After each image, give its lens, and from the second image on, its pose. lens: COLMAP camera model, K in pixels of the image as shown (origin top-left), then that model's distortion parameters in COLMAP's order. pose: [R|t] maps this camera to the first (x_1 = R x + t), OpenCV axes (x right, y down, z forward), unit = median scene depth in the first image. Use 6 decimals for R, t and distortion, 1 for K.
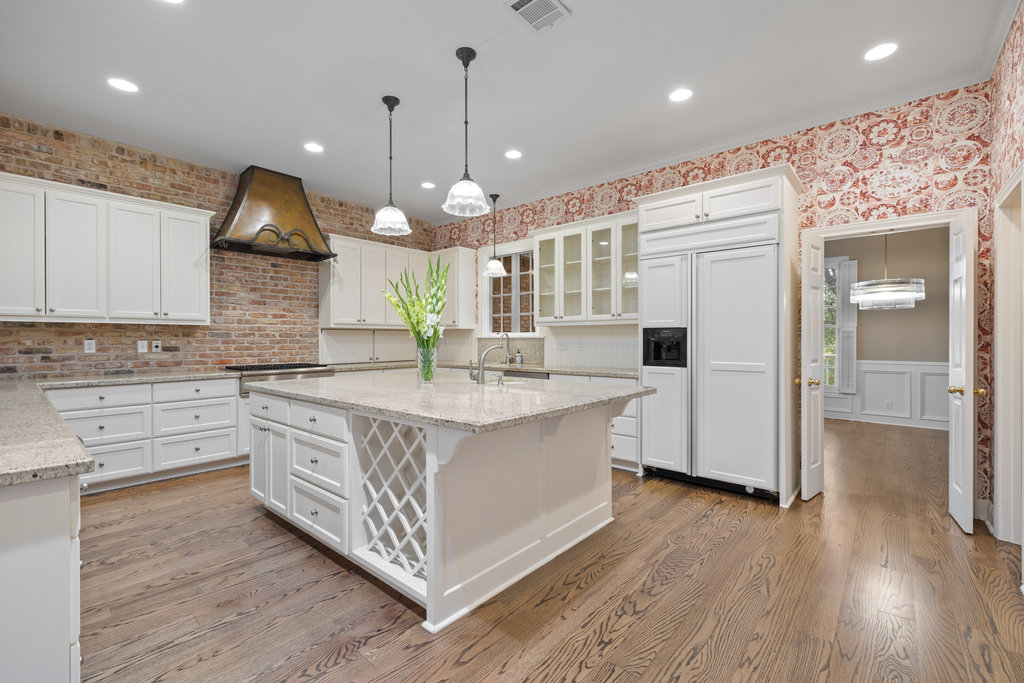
lens RADIAL K [[440.1, 0, 512.0], [0, 440.1, 341.5], [0, 0, 1]] dist [0.001744, 0.000106]
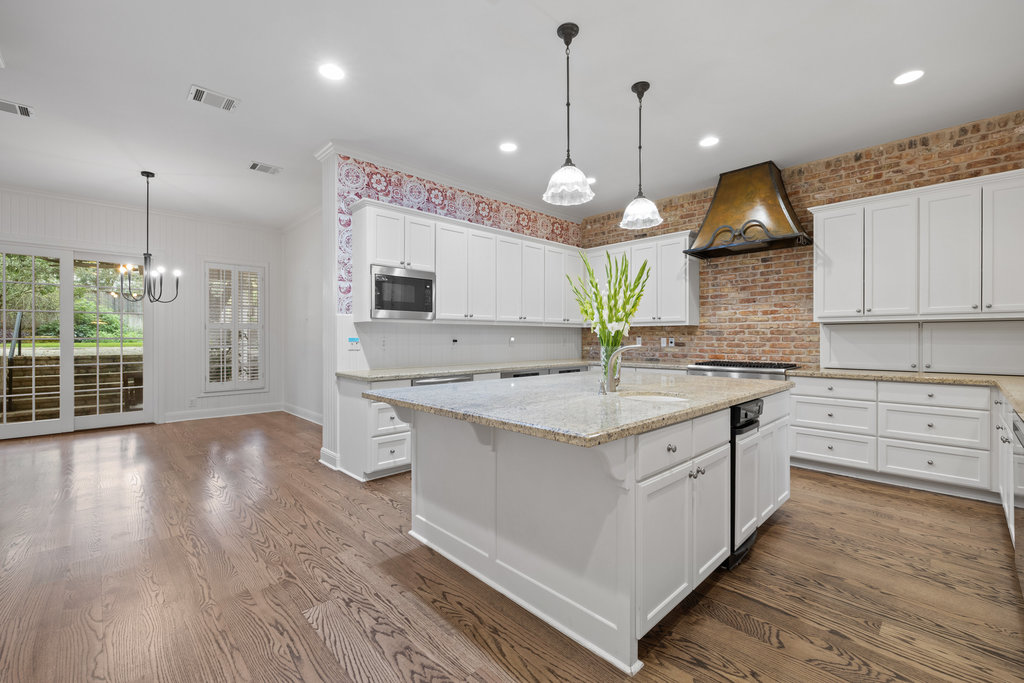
lens RADIAL K [[431.0, 0, 509.5], [0, 431.0, 337.6], [0, 0, 1]] dist [0.001996, 0.000119]
pose [[-0.093997, 0.001585, -0.995571, 0.521642], [-0.003374, 0.999992, 0.001911, -0.003619], [0.995567, 0.003539, -0.093991, 0.614645]]
